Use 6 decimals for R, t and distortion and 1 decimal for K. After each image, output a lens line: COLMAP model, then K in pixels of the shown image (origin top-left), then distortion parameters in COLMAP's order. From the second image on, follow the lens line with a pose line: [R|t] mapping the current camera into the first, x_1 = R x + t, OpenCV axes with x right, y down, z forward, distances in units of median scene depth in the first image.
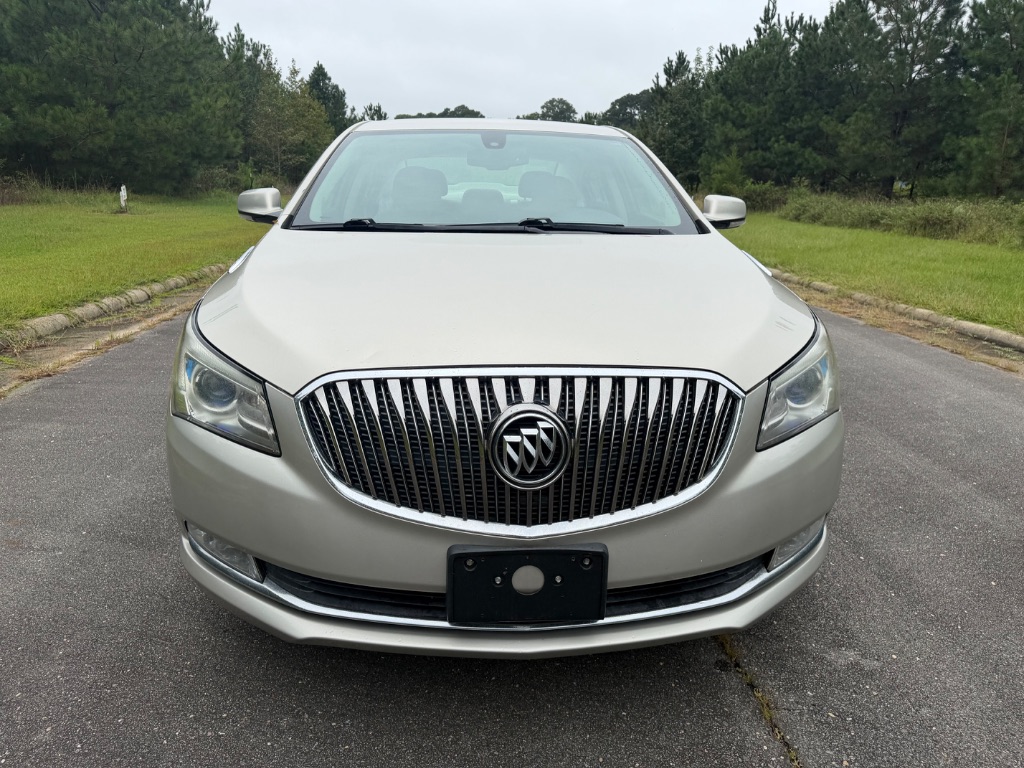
lens RADIAL K [[762.8, 0, 518.9], [0, 762.8, 385.1], [0, 0, 1]] dist [0.003474, -0.011165]
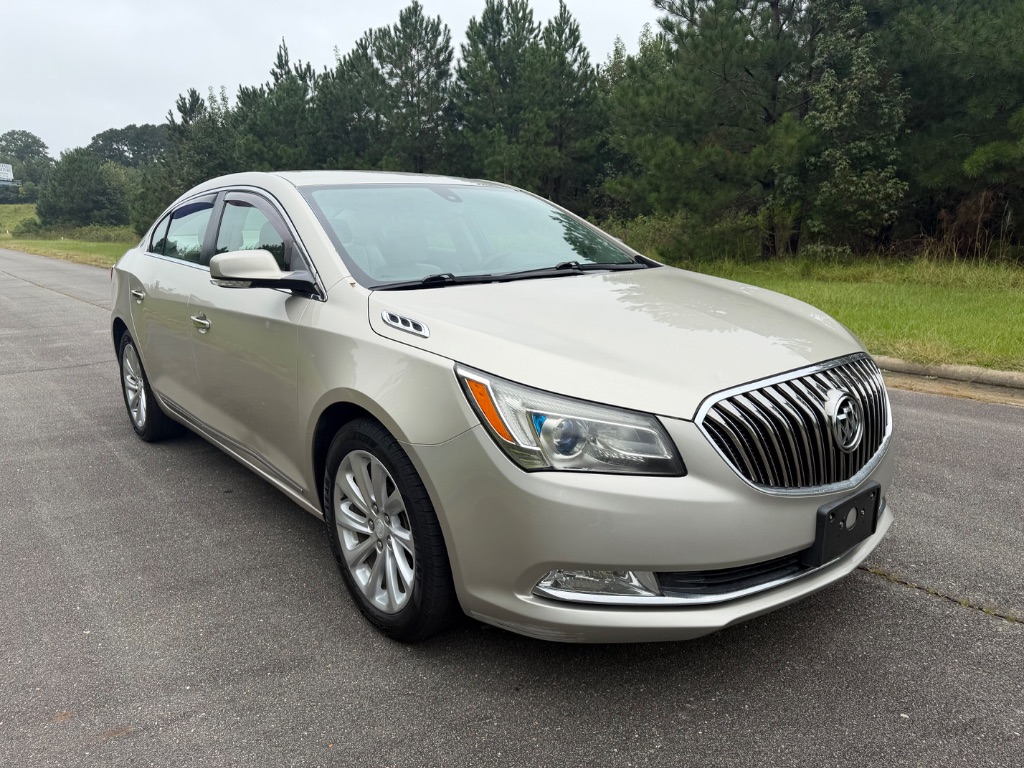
lens RADIAL K [[762.8, 0, 518.9], [0, 762.8, 385.1], [0, 0, 1]] dist [0.003474, -0.011165]
pose [[0.789199, -0.157293, 0.593653, -0.115344], [0.183716, 0.982846, 0.016182, -0.010411], [-0.586015, 0.096292, 0.804558, 0.020583]]
